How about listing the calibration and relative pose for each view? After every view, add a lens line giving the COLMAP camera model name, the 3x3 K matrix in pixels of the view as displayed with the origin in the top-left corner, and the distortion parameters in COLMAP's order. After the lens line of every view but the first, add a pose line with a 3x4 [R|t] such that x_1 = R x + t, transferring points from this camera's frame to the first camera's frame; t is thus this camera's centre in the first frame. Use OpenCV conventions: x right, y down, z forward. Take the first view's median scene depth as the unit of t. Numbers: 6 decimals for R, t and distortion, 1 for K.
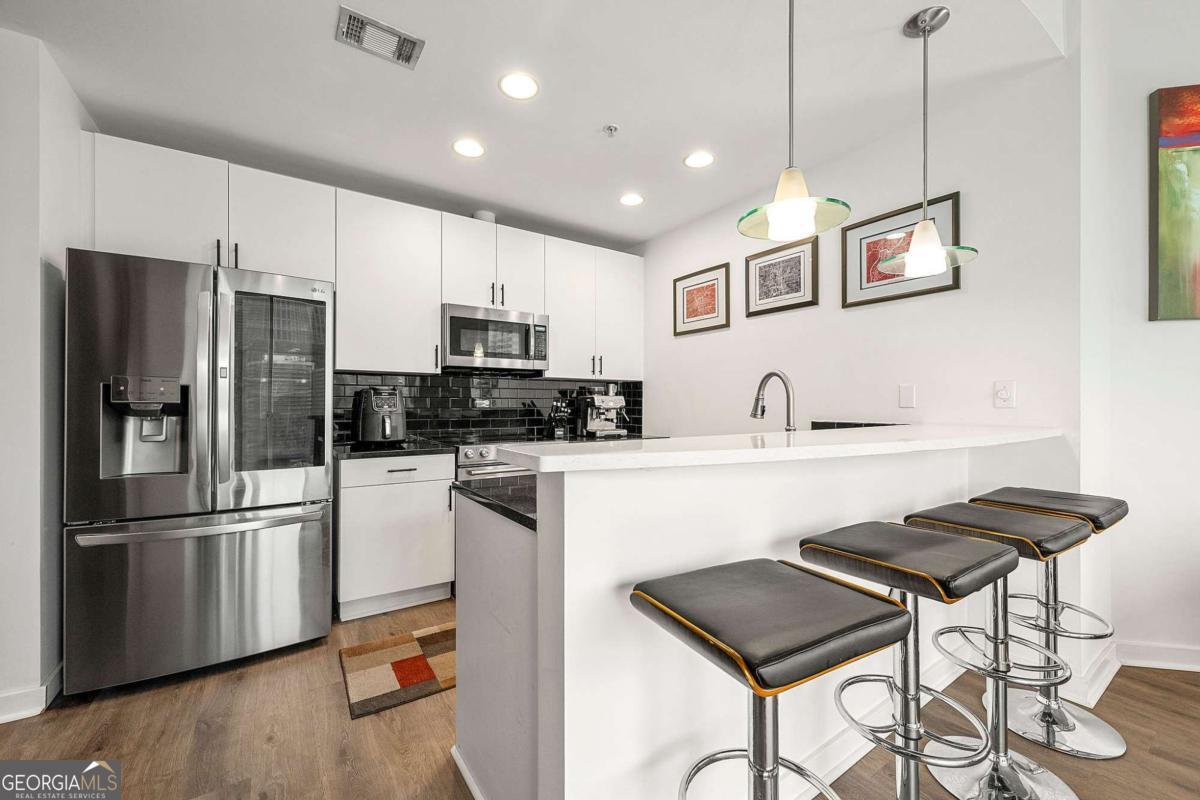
lens RADIAL K [[480.3, 0, 596.1], [0, 480.3, 400.3], [0, 0, 1]] dist [-0.000096, 0.000093]
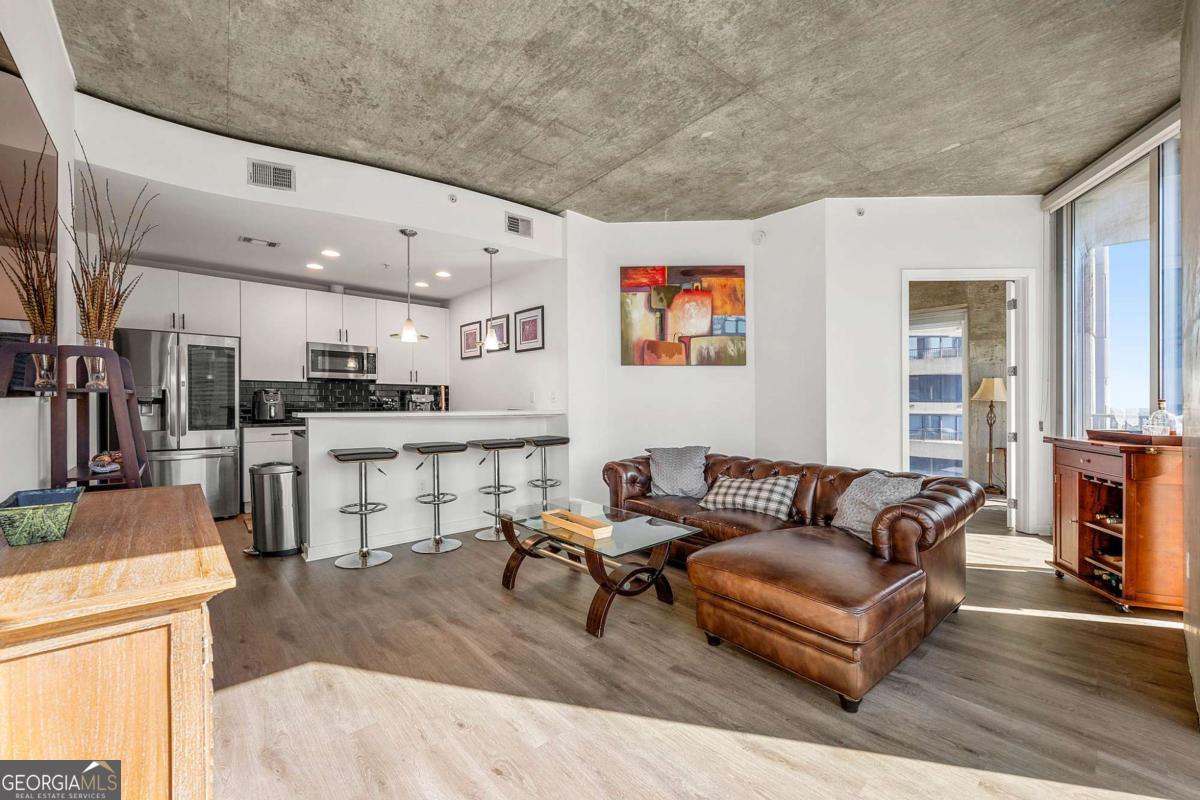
lens RADIAL K [[480.3, 0, 597.0], [0, 480.3, 404.8], [0, 0, 1]] dist [-0.000096, 0.000093]
pose [[0.991038, 0.003579, 0.133535, 0.507314], [-0.006031, 0.999820, 0.017961, -0.009598], [-0.133447, -0.018606, 0.990881, -0.904311]]
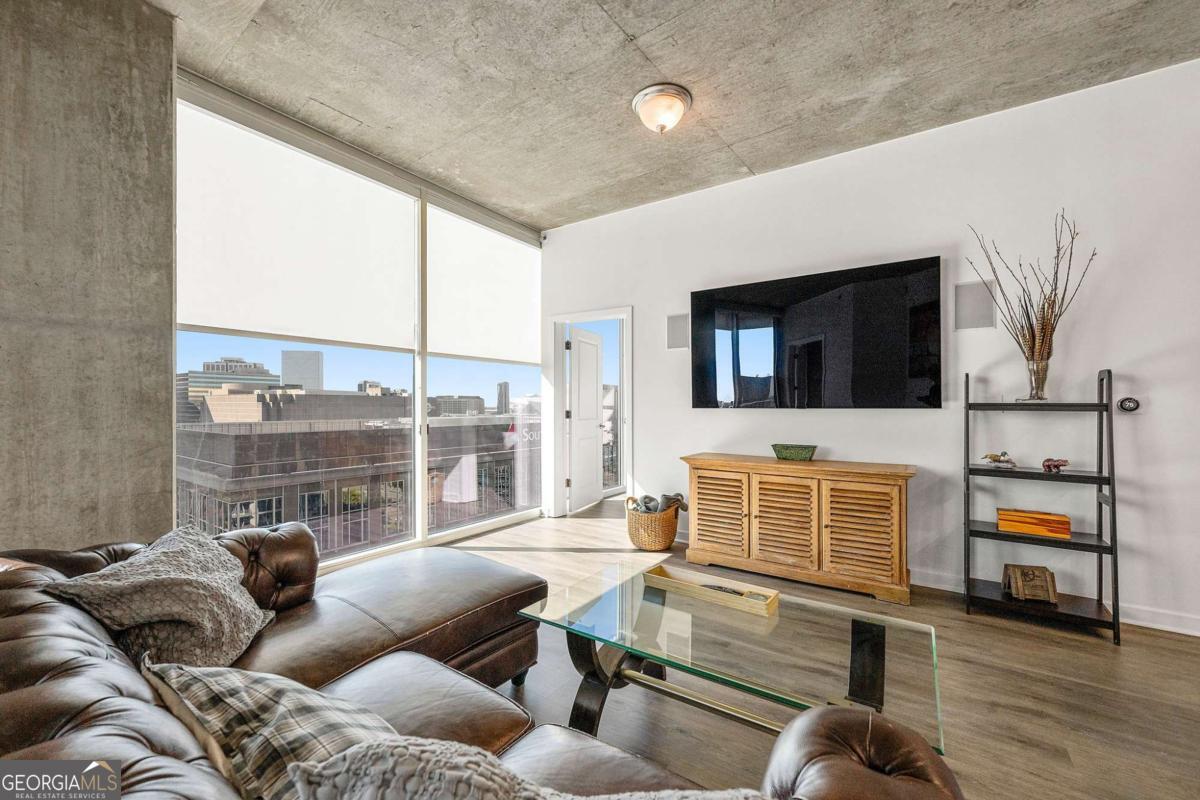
lens RADIAL K [[480.3, 0, 593.3], [0, 480.3, 408.6], [0, 0, 1]] dist [-0.000096, 0.000093]
pose [[-0.929575, -0.007208, -0.368563, 0.923234], [-0.005502, 0.999969, -0.005680, 0.003997], [0.368593, -0.003252, -0.929585, 0.488470]]
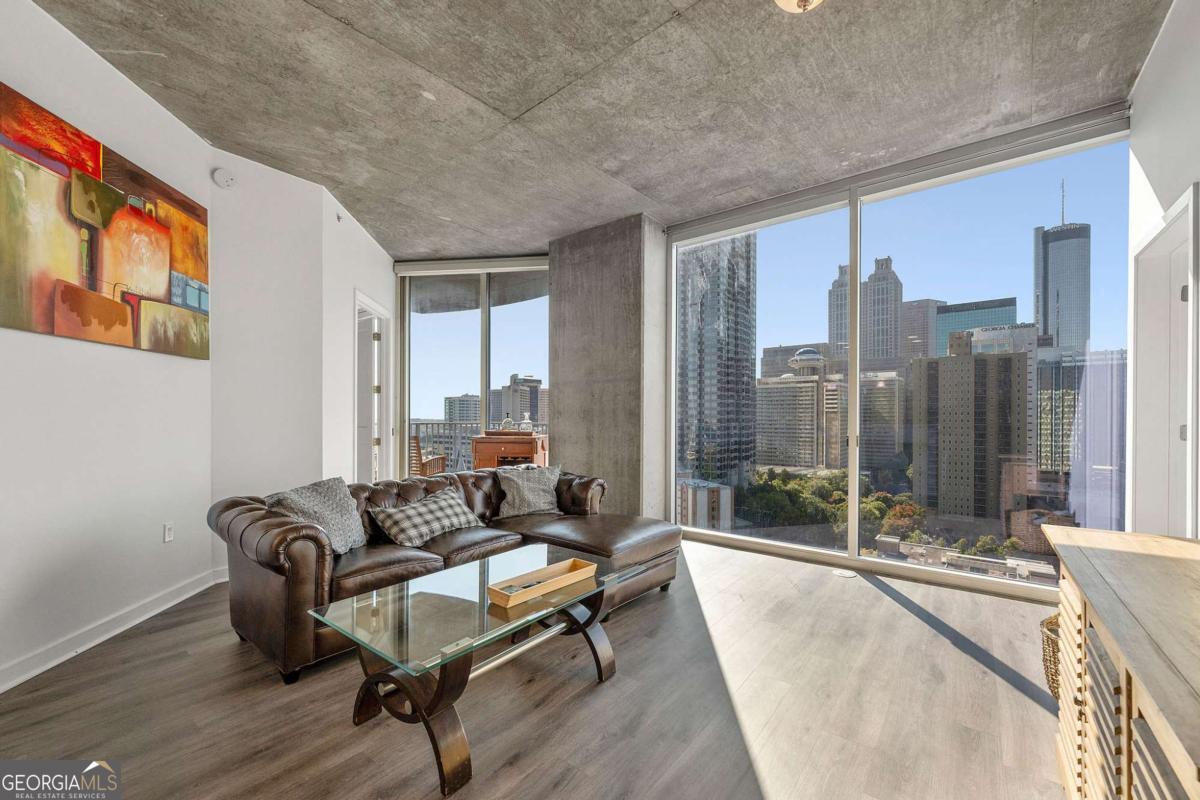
lens RADIAL K [[480.3, 0, 601.5], [0, 480.3, 411.8], [0, 0, 1]] dist [-0.000096, 0.000093]
pose [[-0.310741, 0.004905, 0.950482, -0.063075], [-0.010206, 0.999912, -0.008497, -0.000714], [-0.950440, -0.012341, -0.310663, 0.110051]]
